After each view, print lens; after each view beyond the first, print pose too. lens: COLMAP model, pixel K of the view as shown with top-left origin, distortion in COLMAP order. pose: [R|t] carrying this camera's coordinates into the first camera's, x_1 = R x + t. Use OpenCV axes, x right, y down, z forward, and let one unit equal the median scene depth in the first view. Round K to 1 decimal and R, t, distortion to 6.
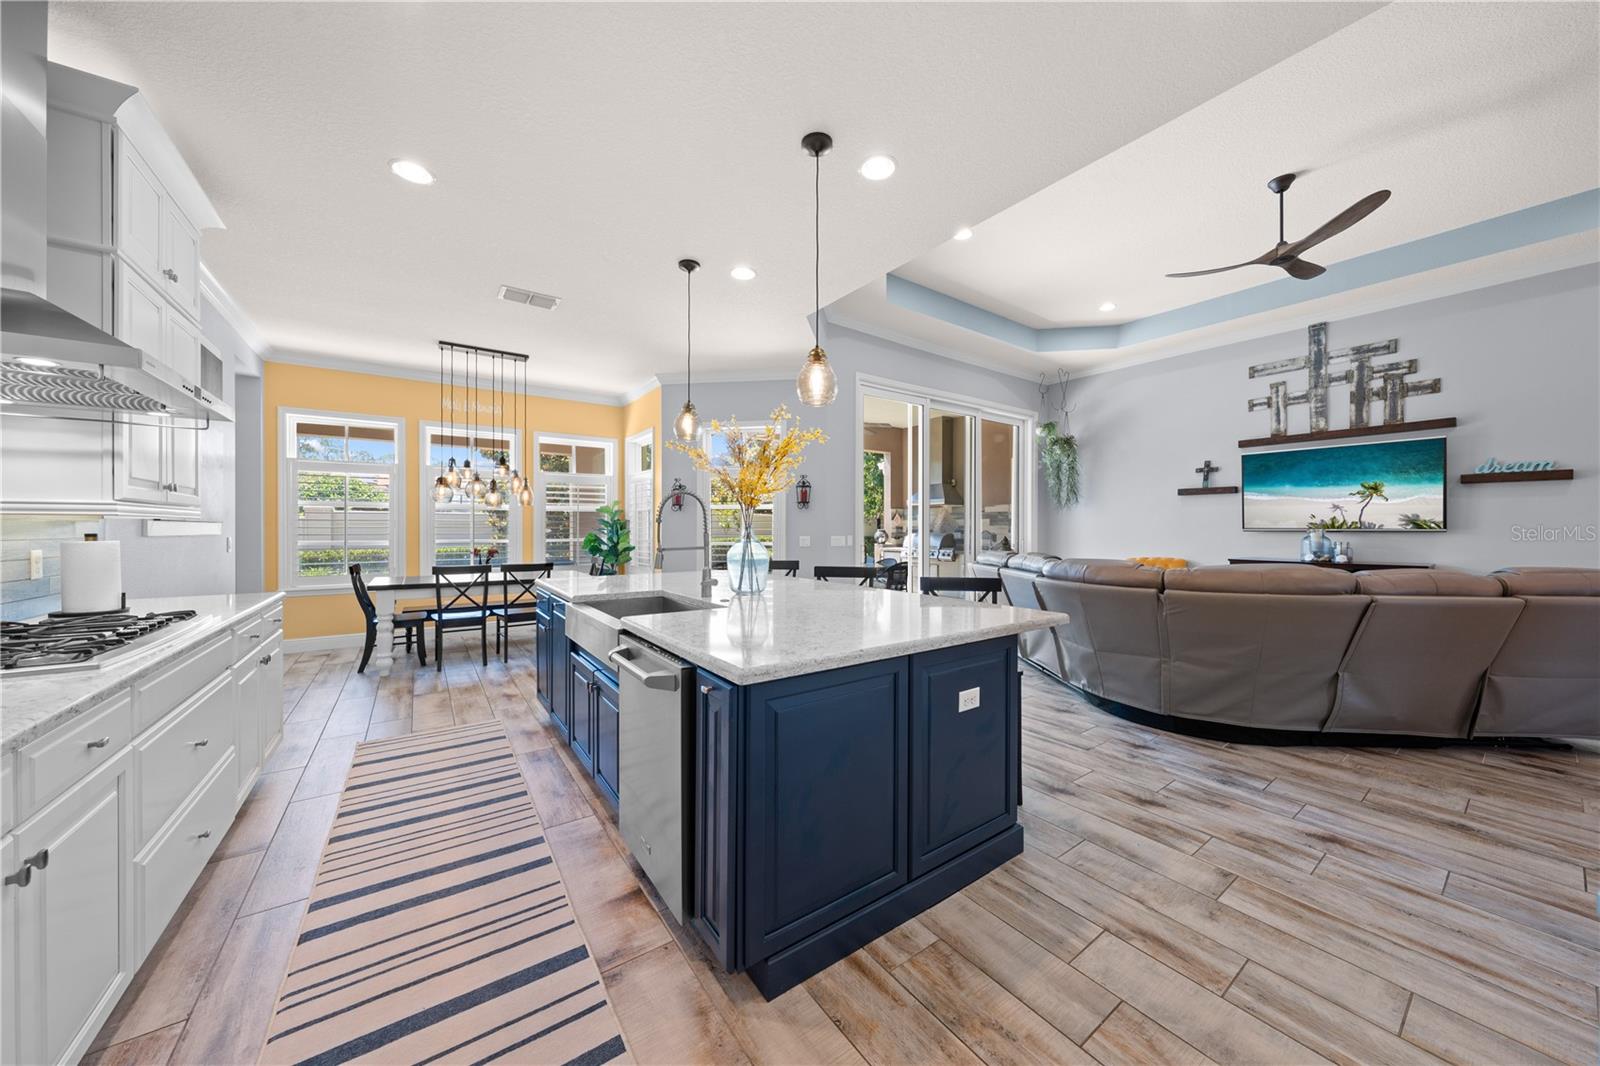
lens RADIAL K [[541.6, 0, 796.3], [0, 541.6, 529.7], [0, 0, 1]] dist [0.000305, -0.000044]
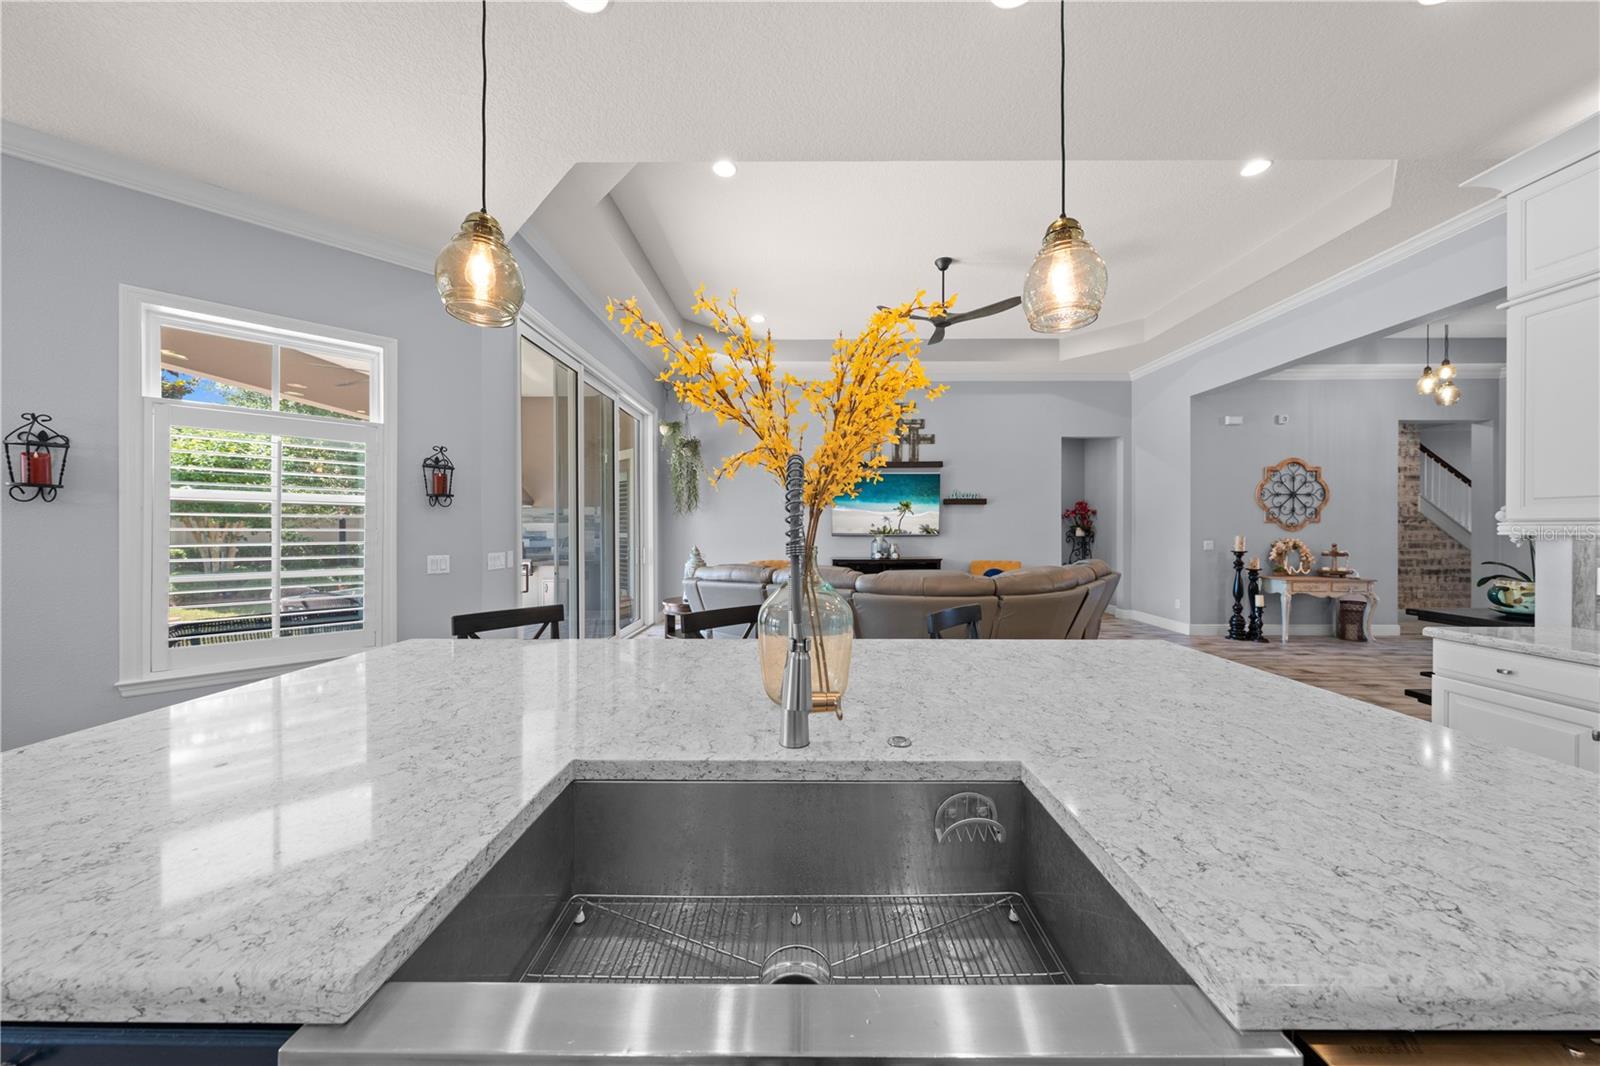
lens RADIAL K [[541.6, 0, 801.1], [0, 541.6, 530.7], [0, 0, 1]] dist [0.000305, -0.000044]
pose [[0.572560, -0.003886, 0.819854, -0.252668], [0.006084, 0.999981, 0.000491, -0.012967], [-0.819840, 0.004707, 0.572573, 0.416124]]
